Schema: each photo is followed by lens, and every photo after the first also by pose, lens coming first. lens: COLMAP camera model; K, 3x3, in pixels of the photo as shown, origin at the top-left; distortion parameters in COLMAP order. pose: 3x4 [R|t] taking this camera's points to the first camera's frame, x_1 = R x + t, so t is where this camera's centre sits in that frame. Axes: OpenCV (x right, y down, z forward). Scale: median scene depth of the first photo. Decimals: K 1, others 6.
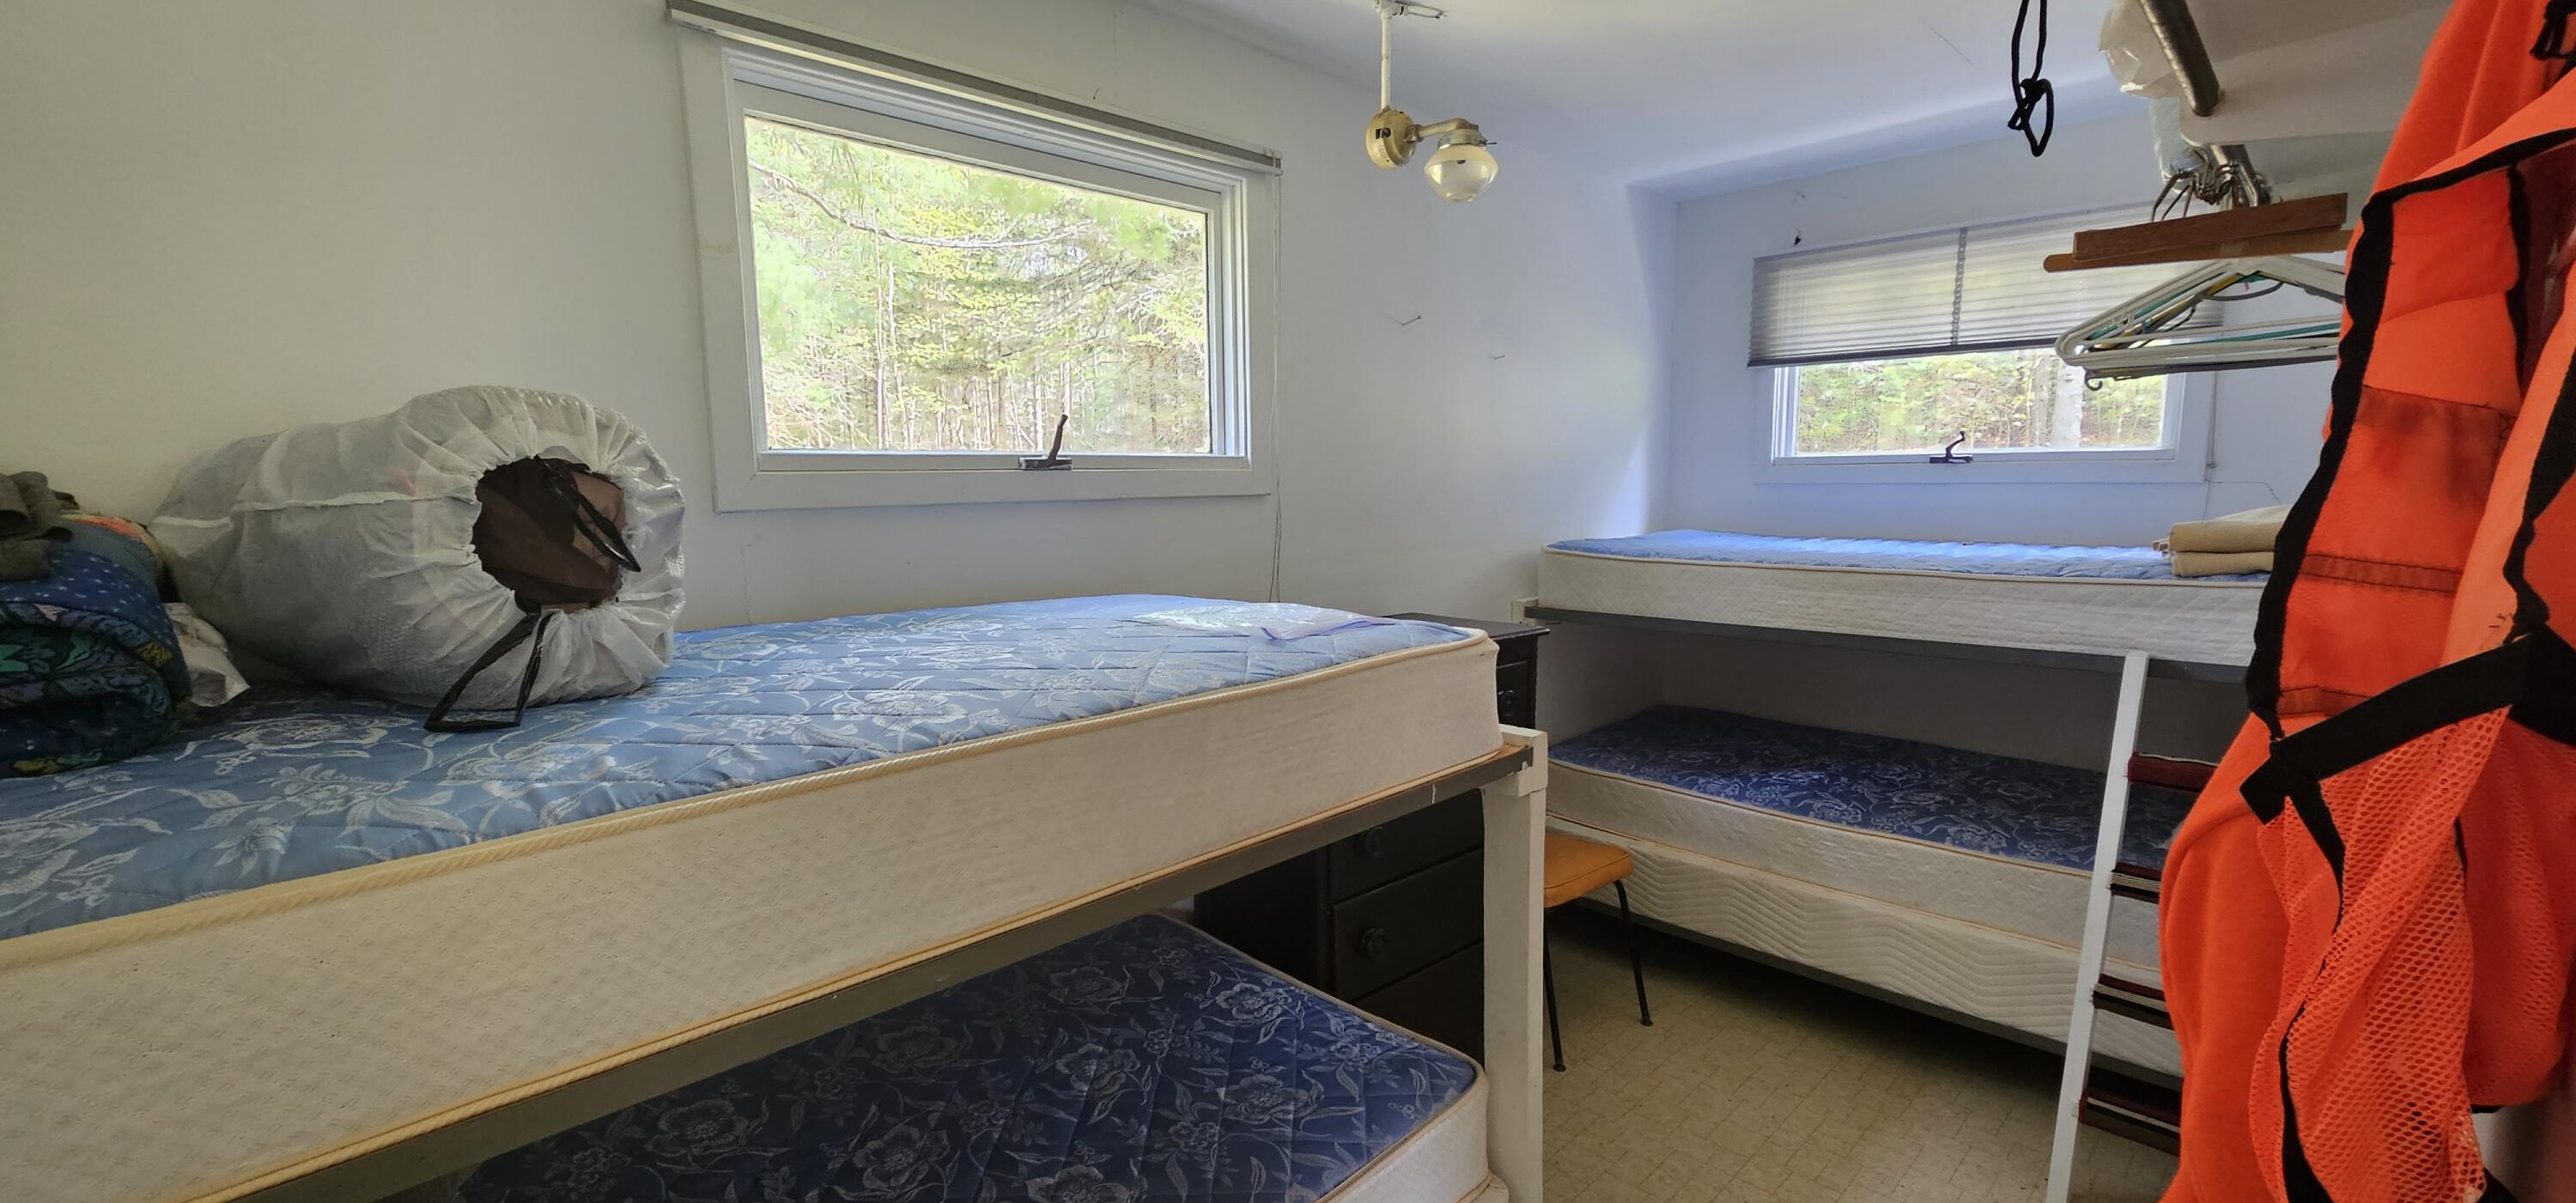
lens RADIAL K [[1056.6, 0, 1300.9], [0, 1056.6, 604.9], [0, 0, 1]] dist [-0.003253, 0.000154]
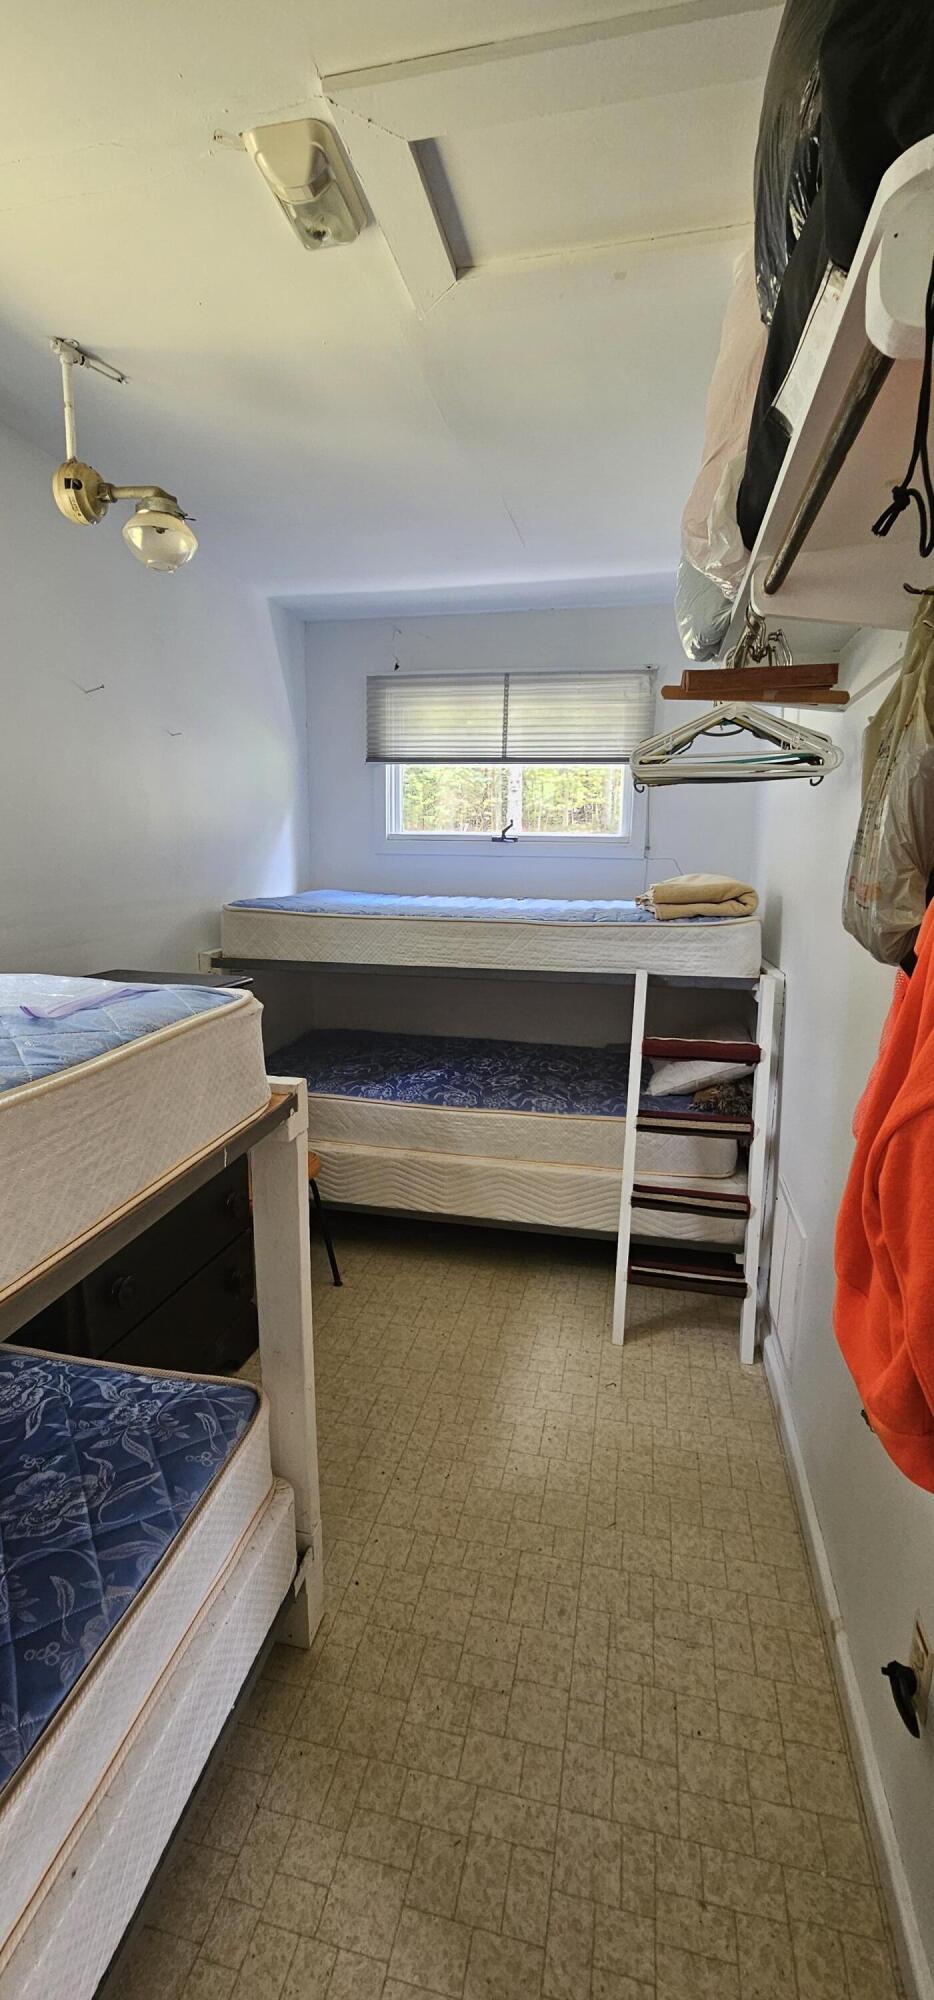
lens RADIAL K [[820.3, 0, 460.3], [0, 820.3, 999.1], [0, 0, 1]] dist [-0.003253, 0.000154]
pose [[0.841947, -0.075249, 0.534287, -0.060039], [0.041811, 0.996349, 0.074439, -0.013290], [-0.537938, -0.040334, 0.842019, 0.148494]]
